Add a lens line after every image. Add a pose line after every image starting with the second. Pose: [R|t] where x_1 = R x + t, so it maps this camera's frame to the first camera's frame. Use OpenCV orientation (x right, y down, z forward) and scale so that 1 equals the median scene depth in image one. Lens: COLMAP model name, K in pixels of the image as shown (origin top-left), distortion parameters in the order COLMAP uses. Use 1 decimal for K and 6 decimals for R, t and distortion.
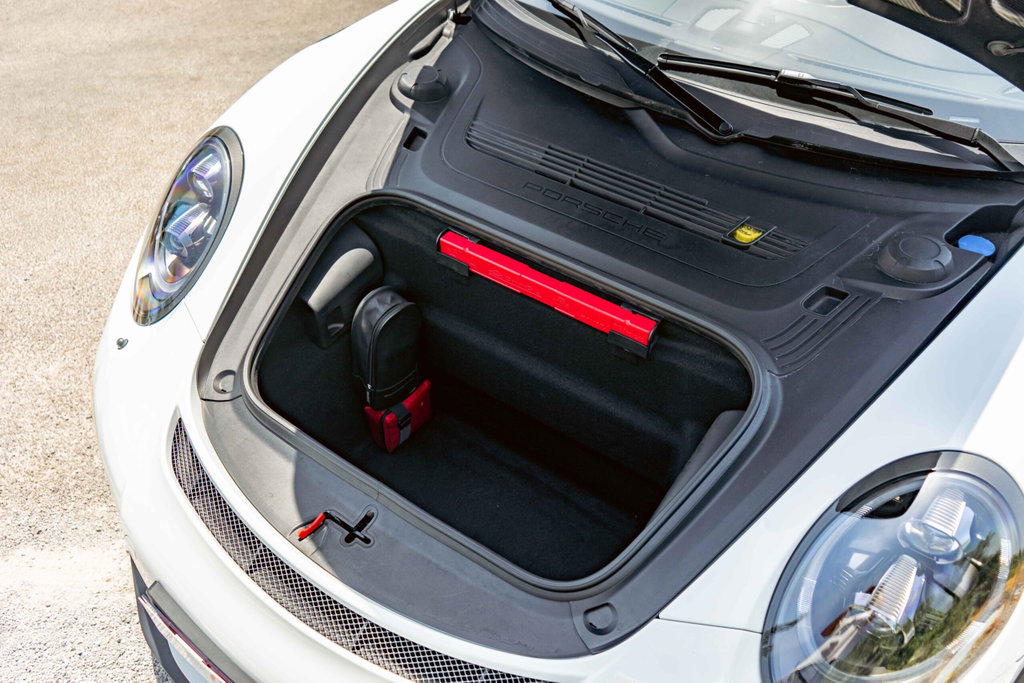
lens RADIAL K [[819.2, 0, 512.0], [0, 819.2, 341.5], [0, 0, 1]] dist [-0.009295, -0.000425]
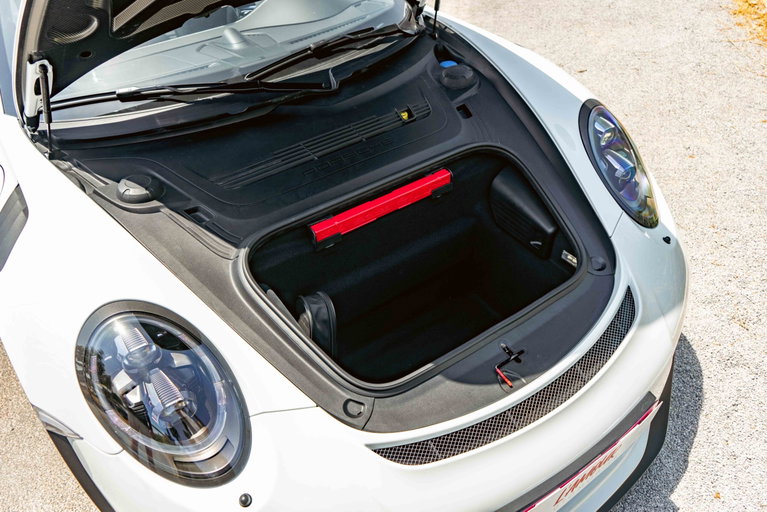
lens RADIAL K [[613.6, 0, 383.5], [0, 613.6, 256.0], [0, 0, 1]] dist [-0.009295, -0.000425]
pose [[0.331966, -0.621744, 0.709389, -0.759938], [0.679212, 0.679409, 0.277623, -0.292633], [-0.654576, 0.389664, 0.647836, 0.283146]]
